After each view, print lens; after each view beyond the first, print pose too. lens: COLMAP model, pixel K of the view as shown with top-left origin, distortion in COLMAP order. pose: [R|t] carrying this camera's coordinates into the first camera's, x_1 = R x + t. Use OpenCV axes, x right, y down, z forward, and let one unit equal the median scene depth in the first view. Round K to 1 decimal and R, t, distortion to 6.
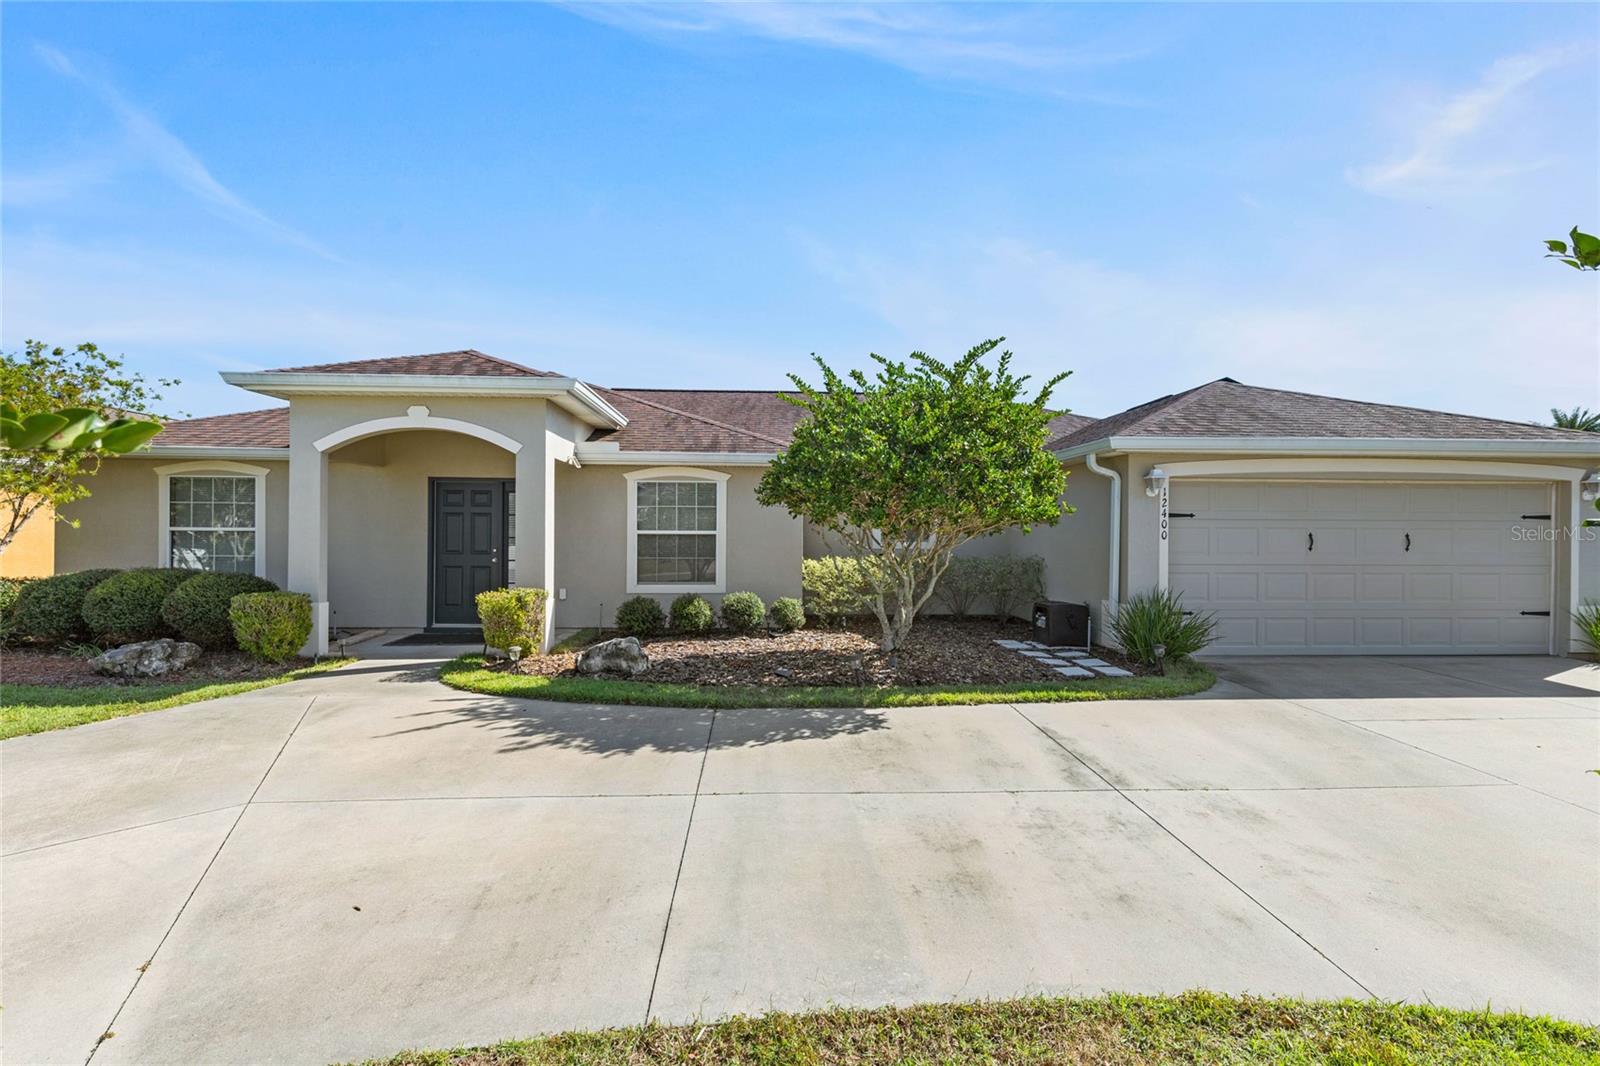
lens RADIAL K [[723.9, 0, 800.0], [0, 723.9, 533.0], [0, 0, 1]] dist [0.003137, 0.000217]
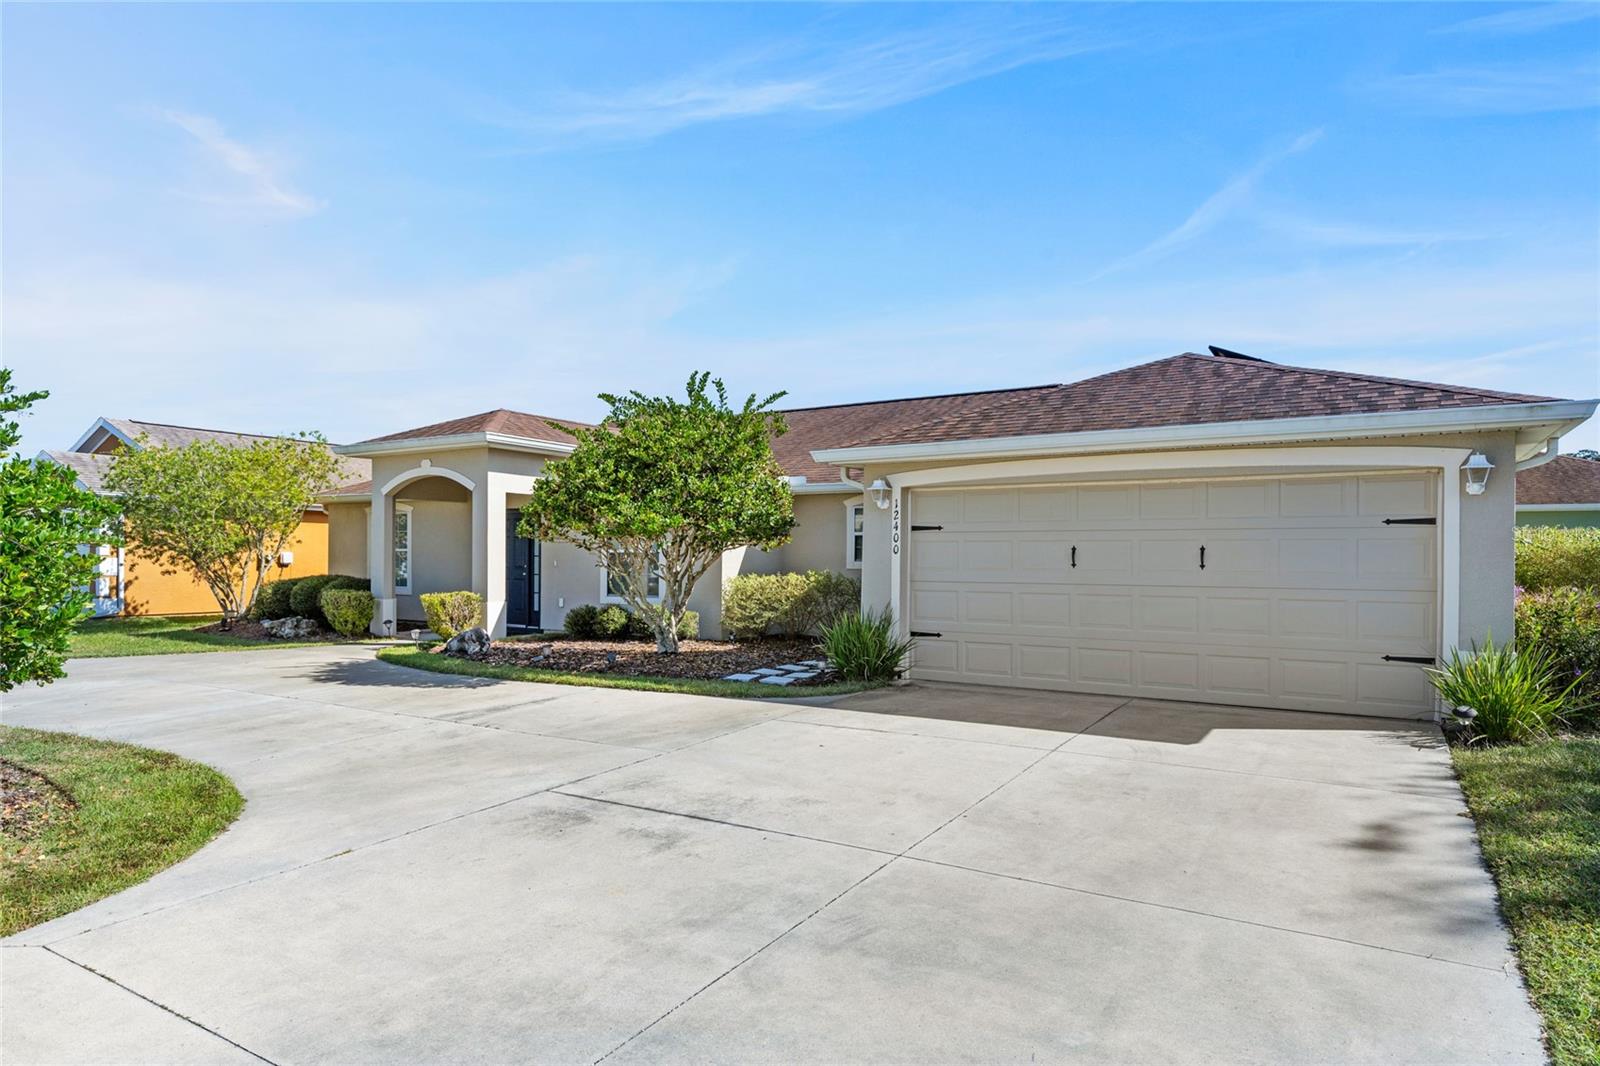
lens RADIAL K [[926.9, 0, 800.0], [0, 926.9, 533.0], [0, 0, 1]] dist [-0.004206, -0.000336]
pose [[0.829503, -0.014272, -0.558320, 1.038267], [-0.004618, 0.999464, -0.032409, 0.020439], [0.558483, 0.029461, 0.828992, -0.070652]]
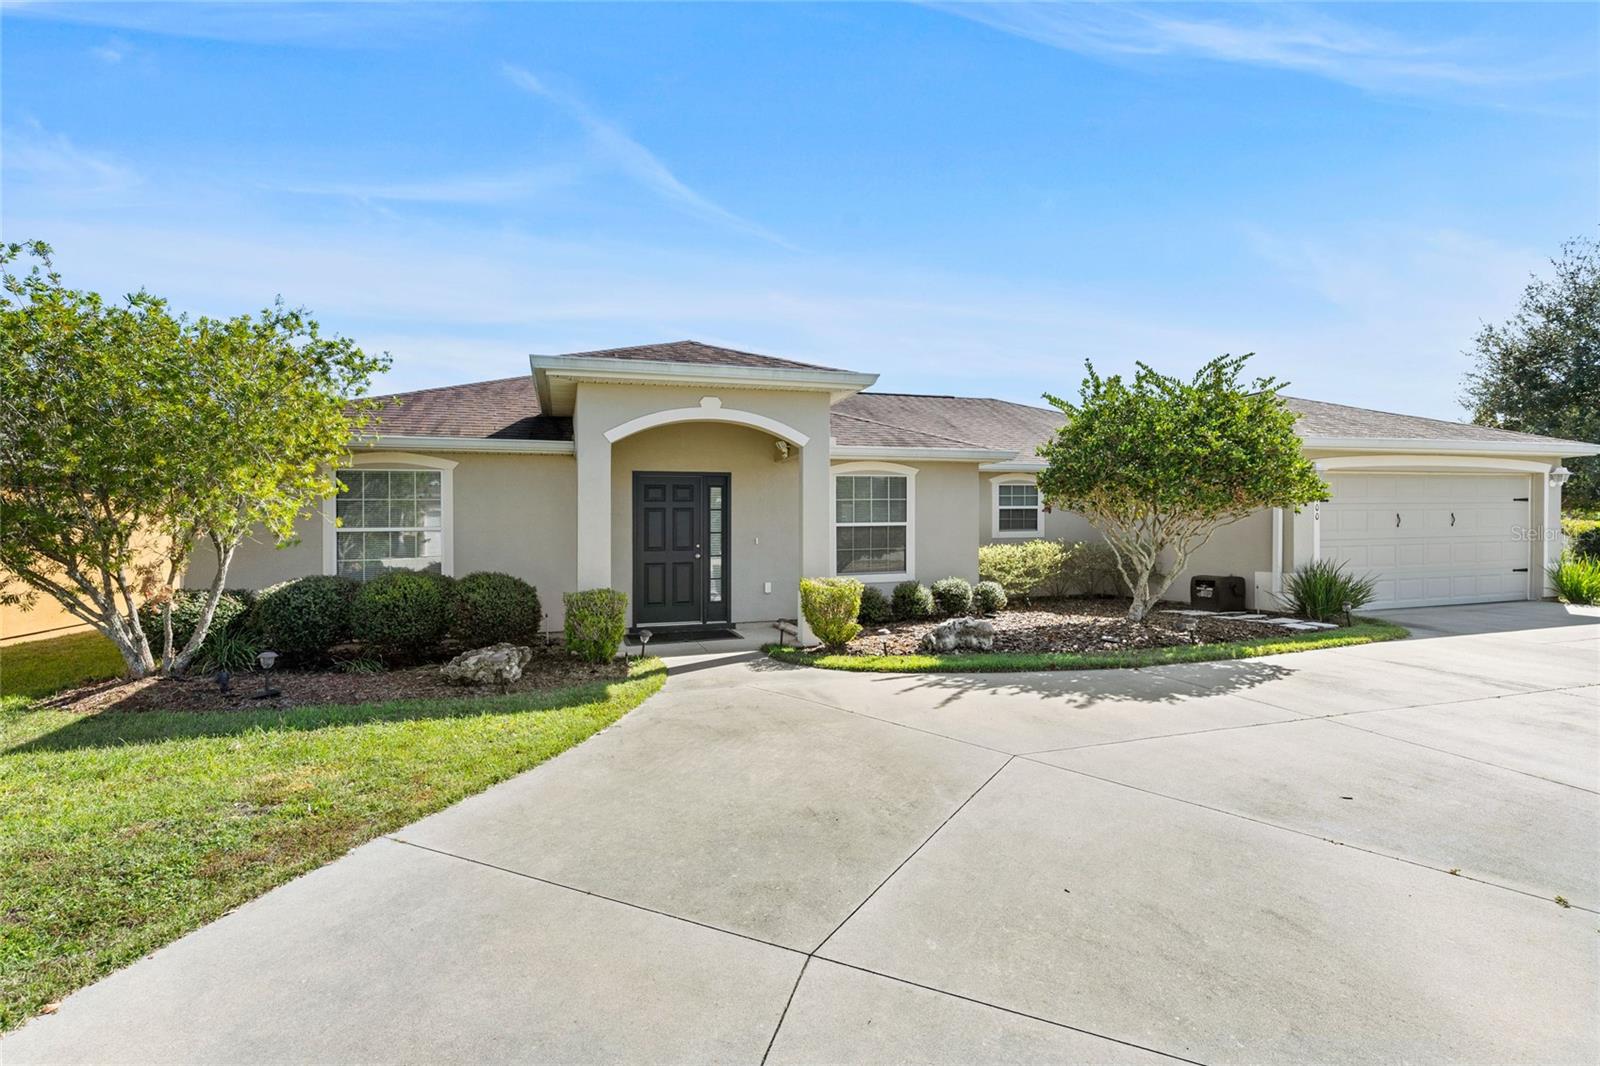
lens RADIAL K [[734.0, 0, 799.8], [0, 734.0, 553.8], [0, 0, 1]] dist [0.002166, 0.000025]
pose [[0.967771, -0.027969, 0.250273, -0.650550], [0.021975, 0.999402, 0.026714, 0.013310], [-0.250870, -0.020353, 0.967807, 0.003280]]
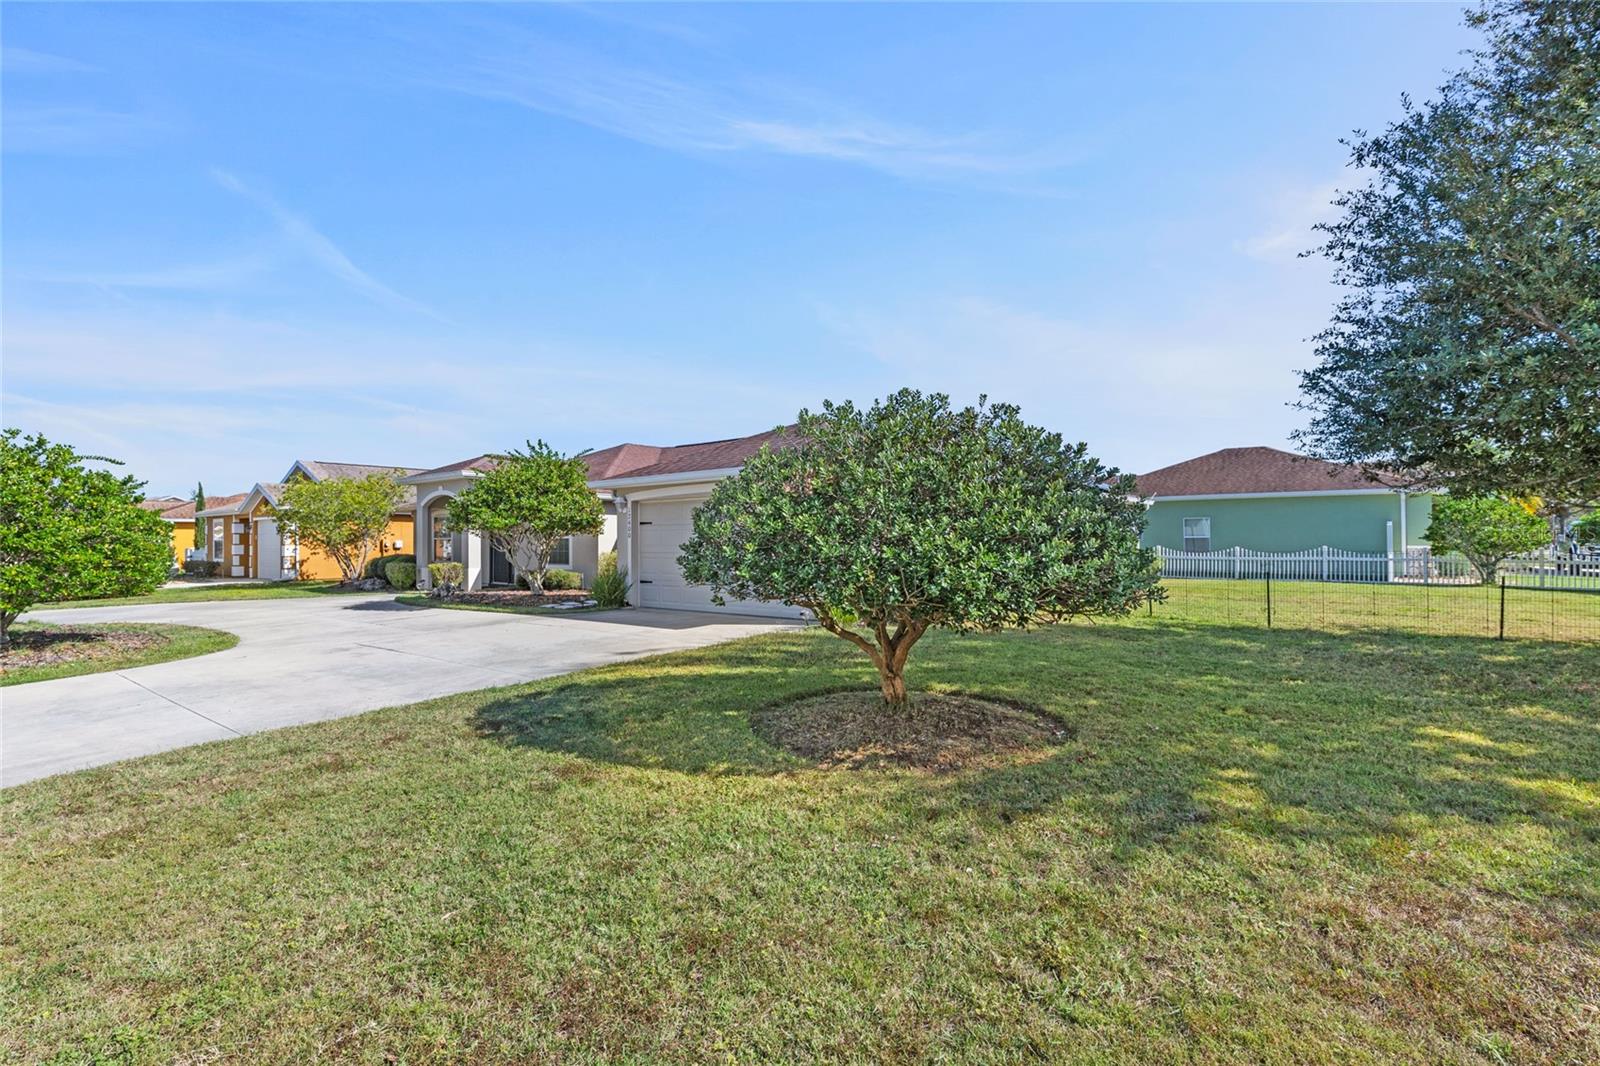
lens RADIAL K [[731.6, 0, 800.0], [0, 731.6, 533.0], [0, 0, 1]] dist [0.000457, -0.000004]
pose [[0.756503, -0.016599, -0.653780, 1.889328], [0.007746, 0.999835, -0.016422, 0.028095], [0.653944, 0.007359, 0.756507, -0.045247]]
